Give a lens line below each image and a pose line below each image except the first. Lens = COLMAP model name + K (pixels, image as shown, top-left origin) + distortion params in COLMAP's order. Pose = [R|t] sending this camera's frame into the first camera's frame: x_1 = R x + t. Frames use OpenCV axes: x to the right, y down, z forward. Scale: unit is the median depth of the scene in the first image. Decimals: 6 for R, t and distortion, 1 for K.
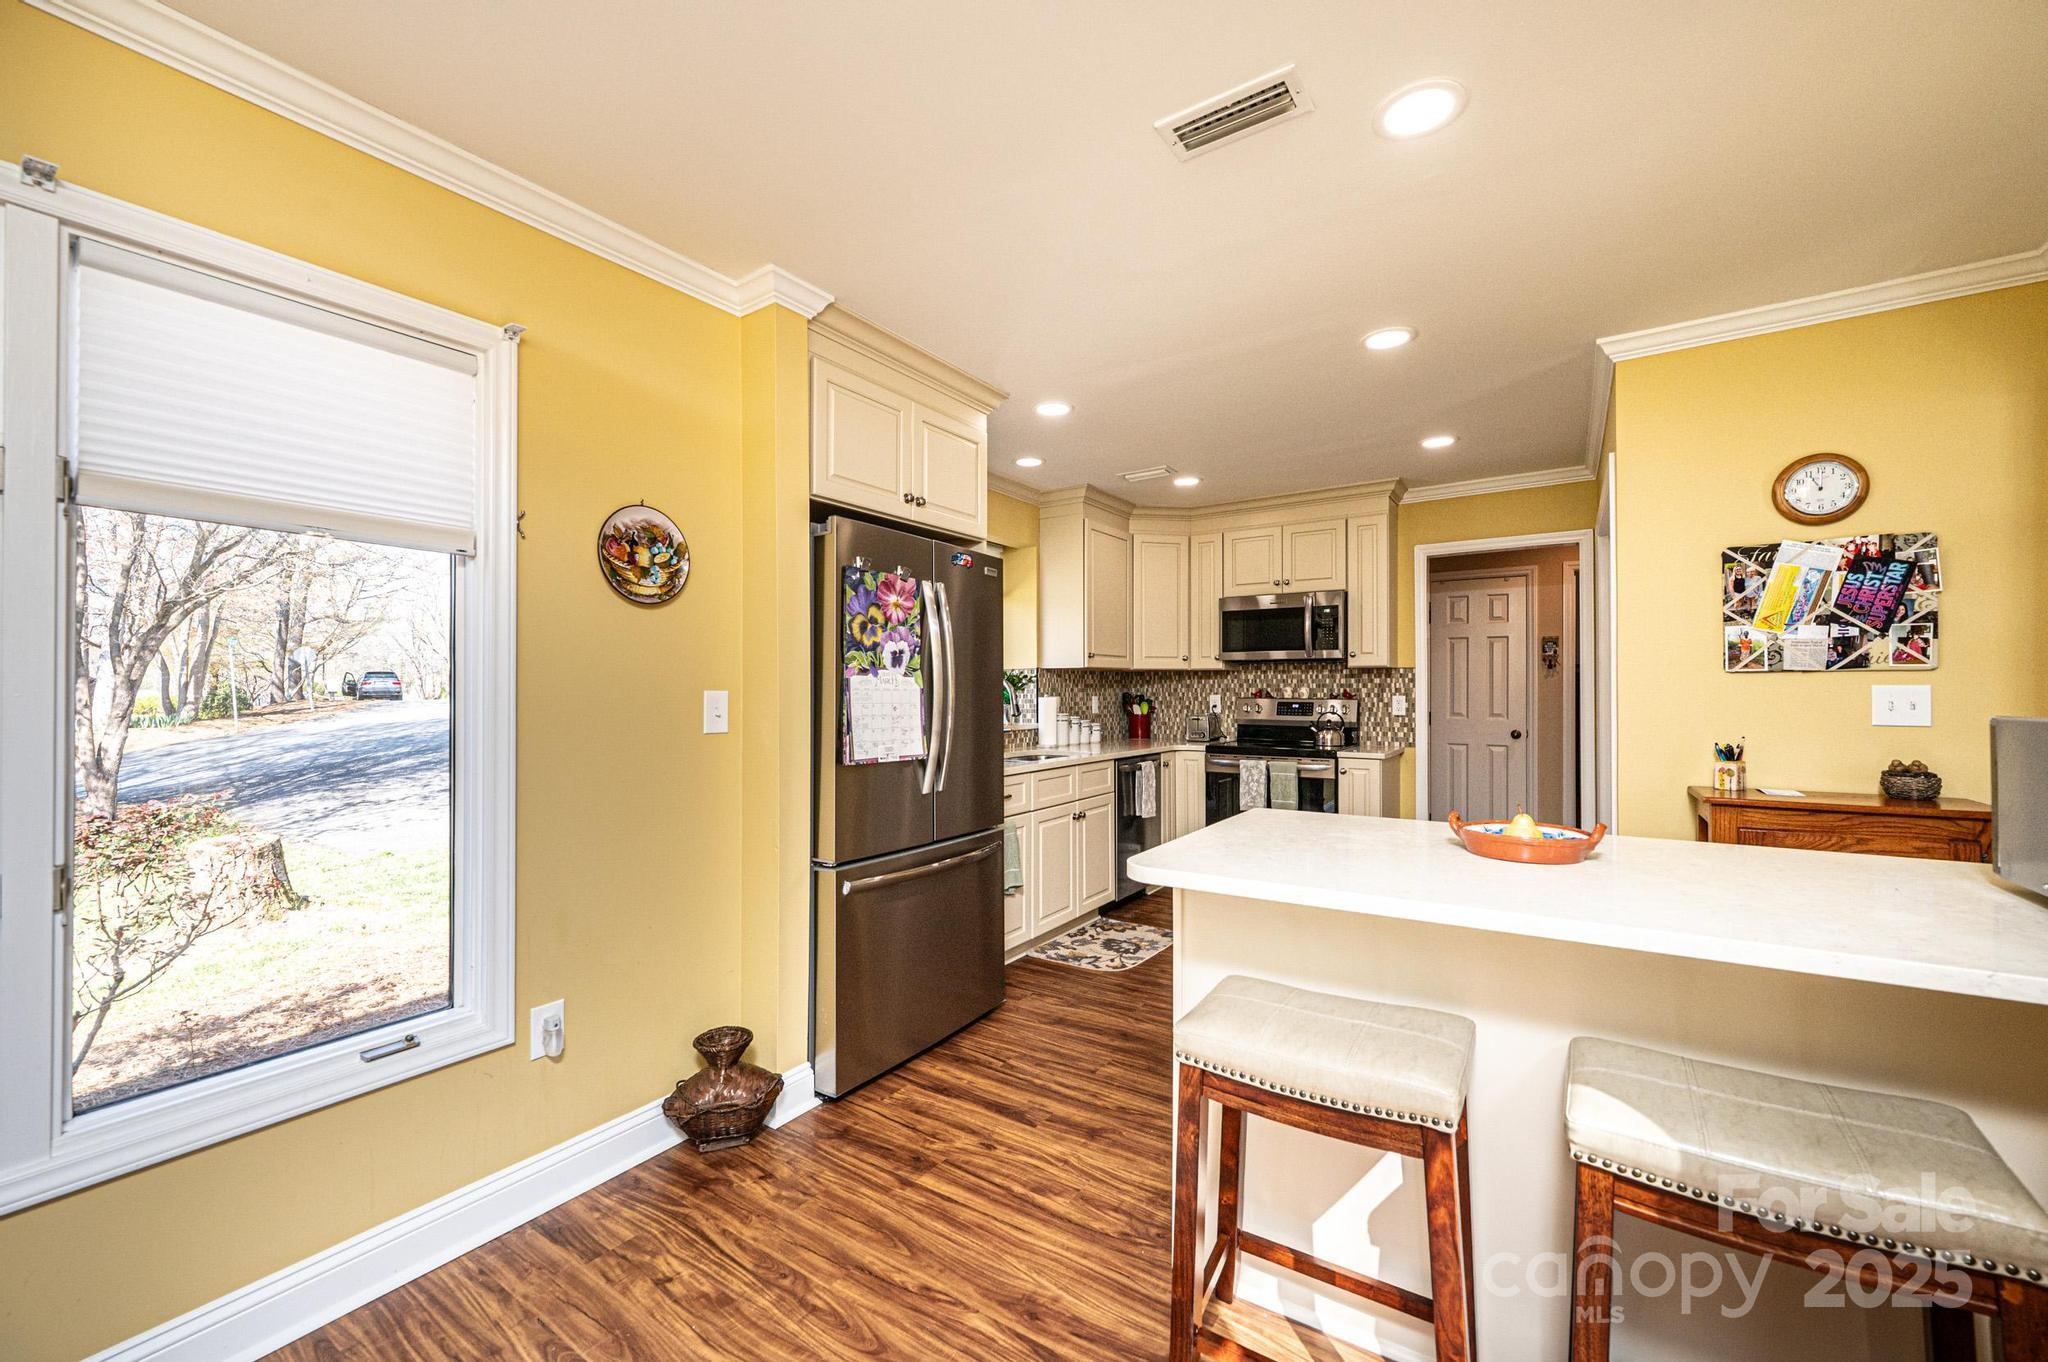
lens RADIAL K [[805.0, 0, 1018.2], [0, 805.0, 688.5], [0, 0, 1]] dist [-0.001795, -0.000300]
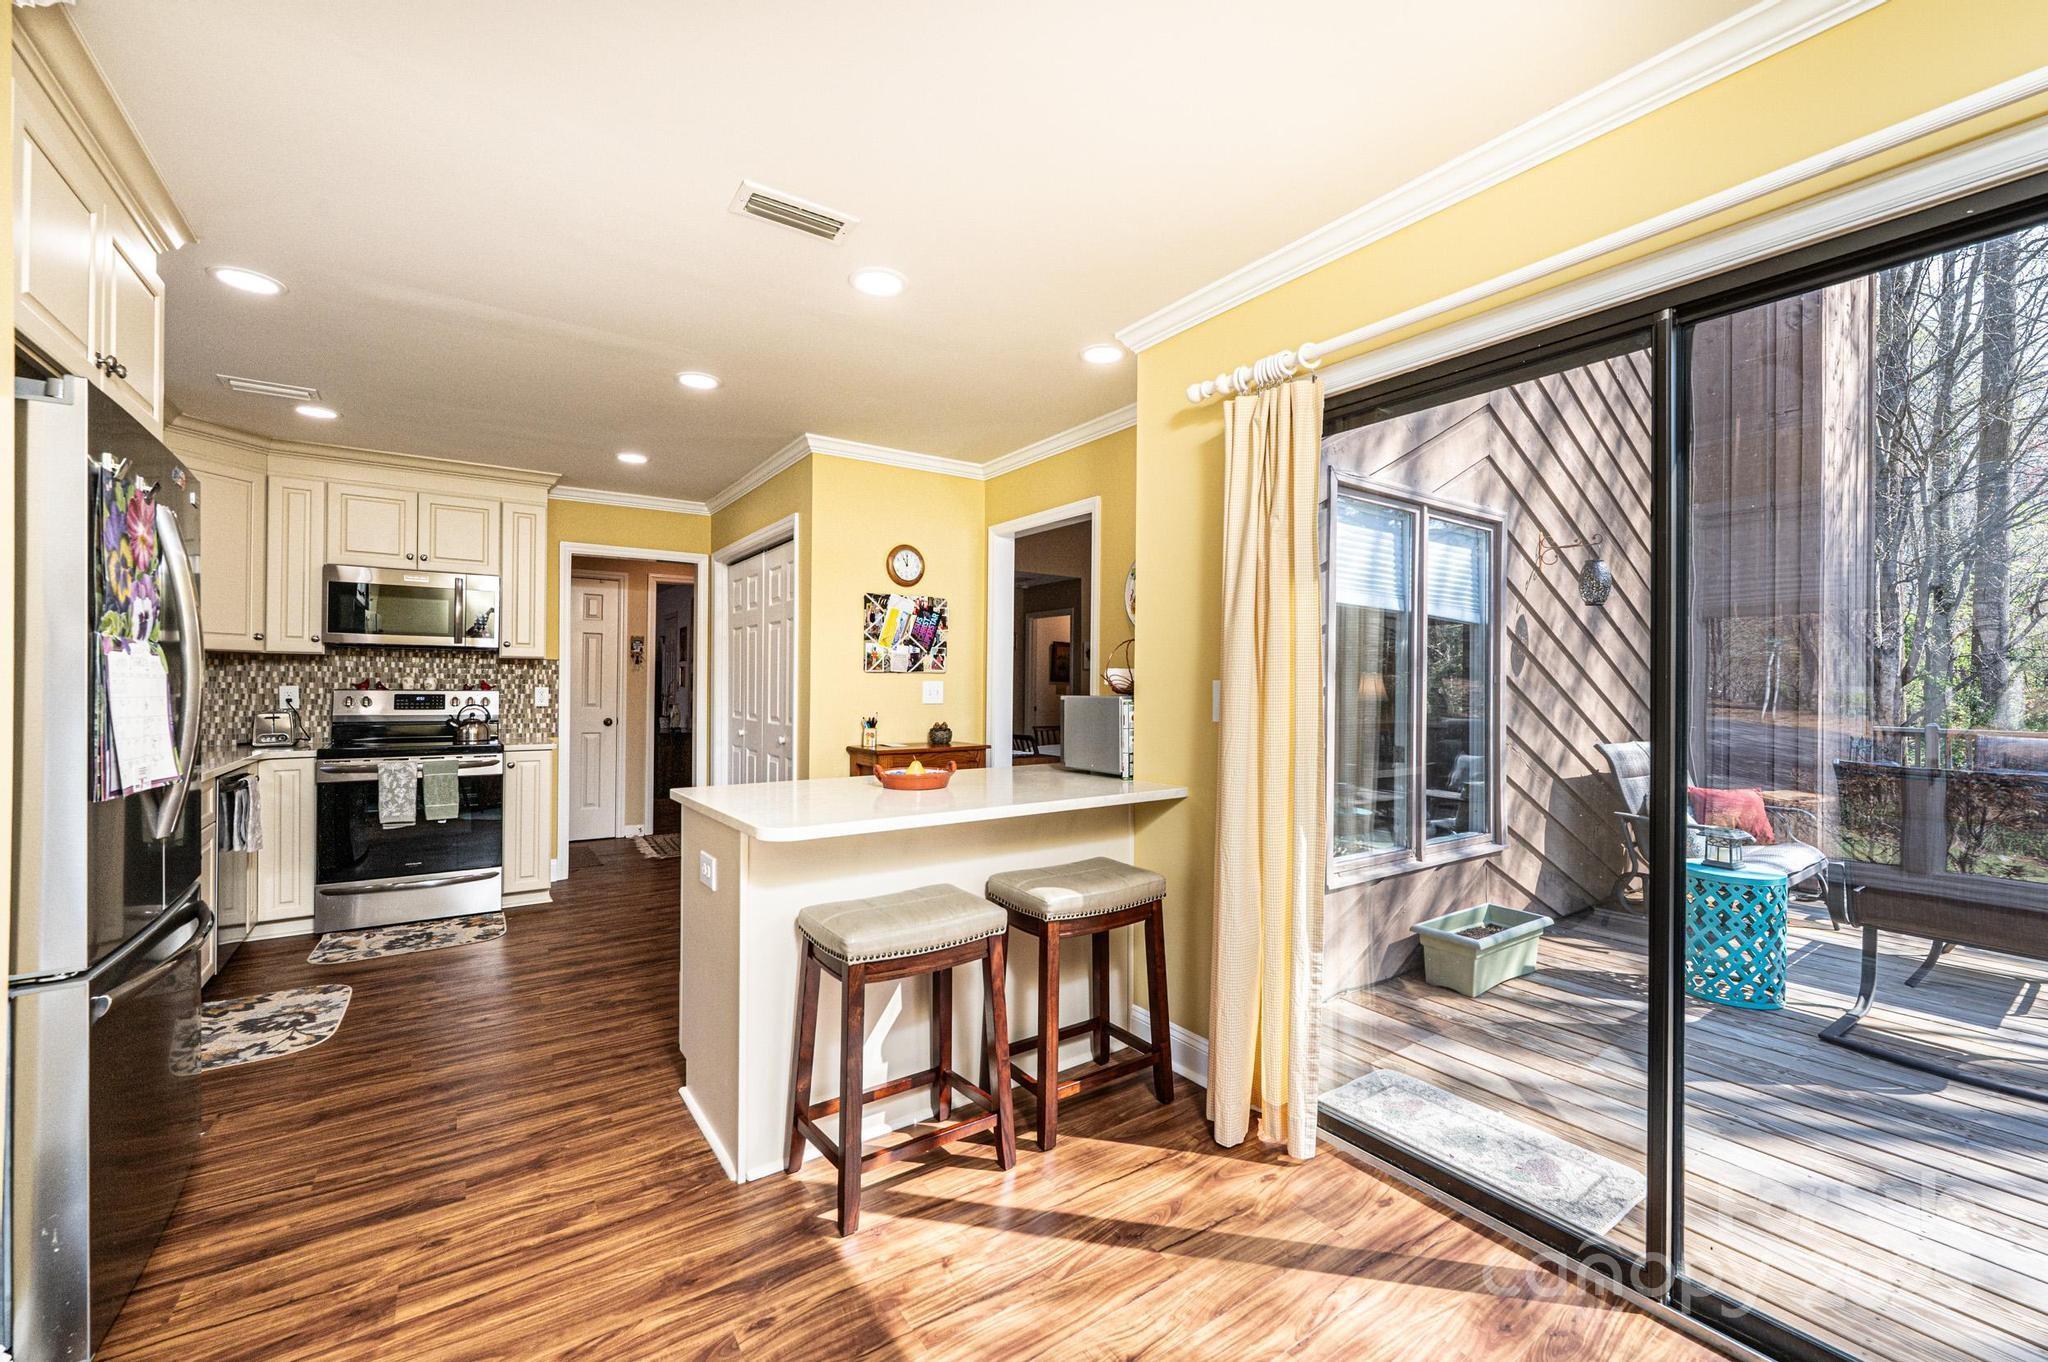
lens RADIAL K [[805.0, 0, 1018.2], [0, 805.0, 688.5], [0, 0, 1]] dist [-0.001795, -0.000300]
pose [[0.371860, -0.000283, 0.928289, -0.474007], [-0.008820, 0.999954, 0.003838, 0.003305], [-0.928247, -0.009615, 0.371840, 0.136167]]
